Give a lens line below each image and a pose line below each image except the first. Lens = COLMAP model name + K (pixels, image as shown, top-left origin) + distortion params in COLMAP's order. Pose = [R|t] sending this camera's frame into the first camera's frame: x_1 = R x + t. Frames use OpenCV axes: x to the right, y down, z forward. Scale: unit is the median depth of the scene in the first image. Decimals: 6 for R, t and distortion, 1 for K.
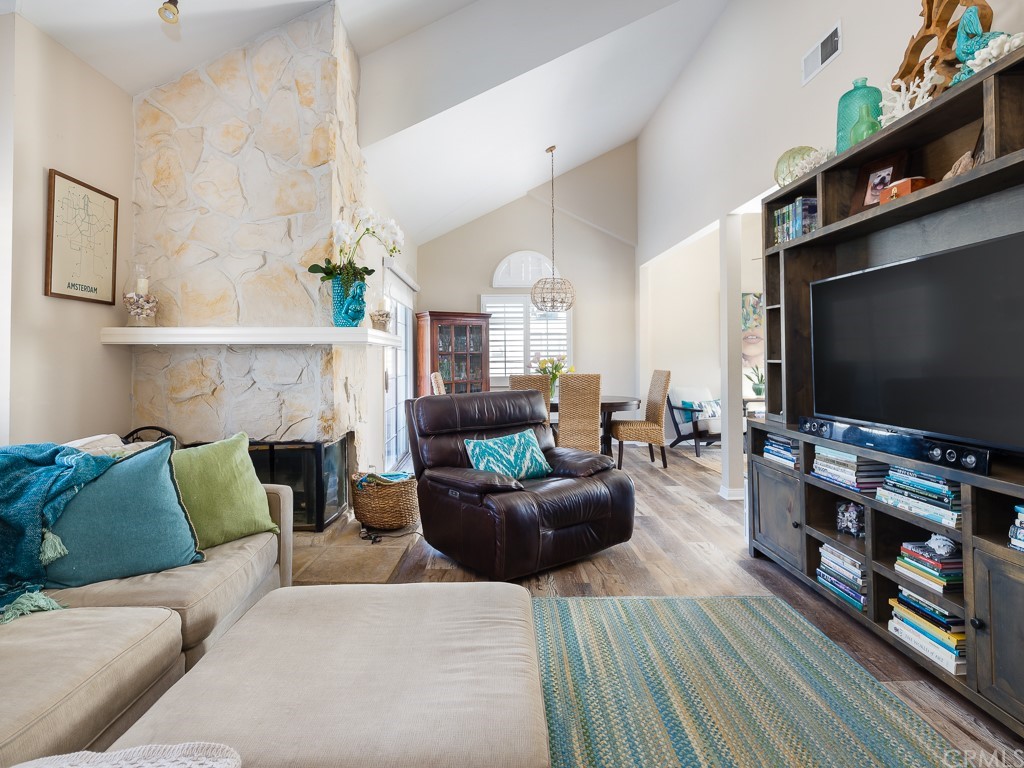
lens RADIAL K [[566.2, 0, 518.1], [0, 566.2, 361.0], [0, 0, 1]] dist [-0.000331, 0.000178]
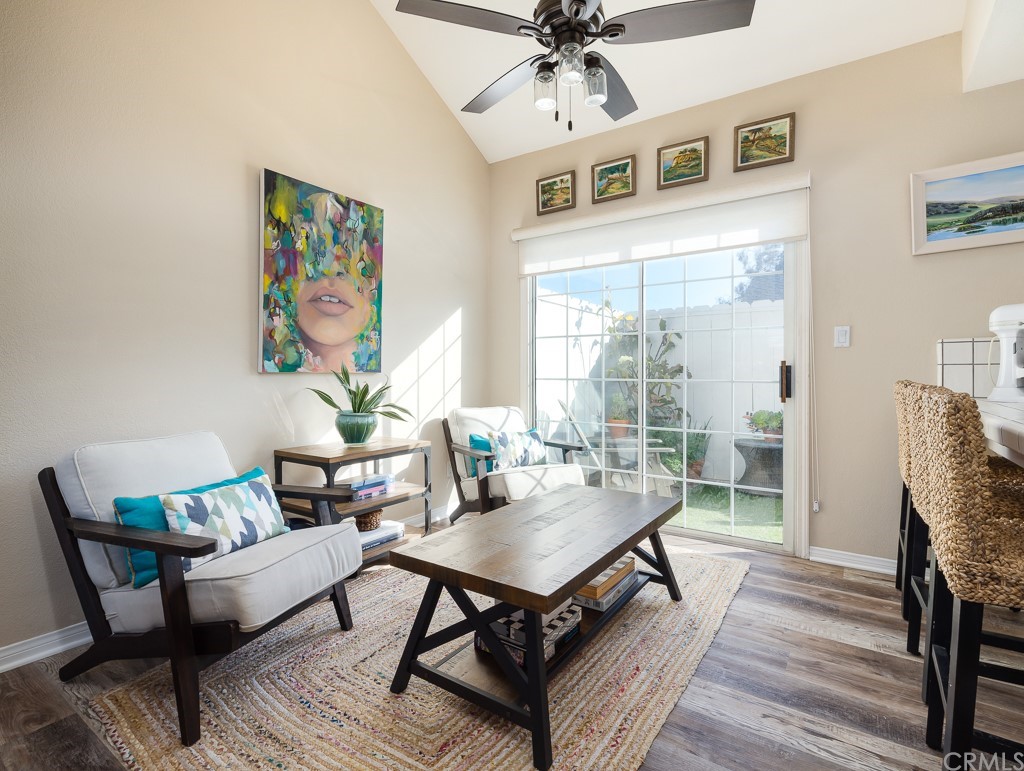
lens RADIAL K [[503.8, 0, 514.4], [0, 503.8, 365.7], [0, 0, 1]] dist [-0.001781, -0.001336]
pose [[0.595998, 0.010104, 0.802922, 0.211672], [-0.013502, 0.999906, -0.002561, 0.006180], [-0.802873, -0.009314, 0.596078, 0.714345]]
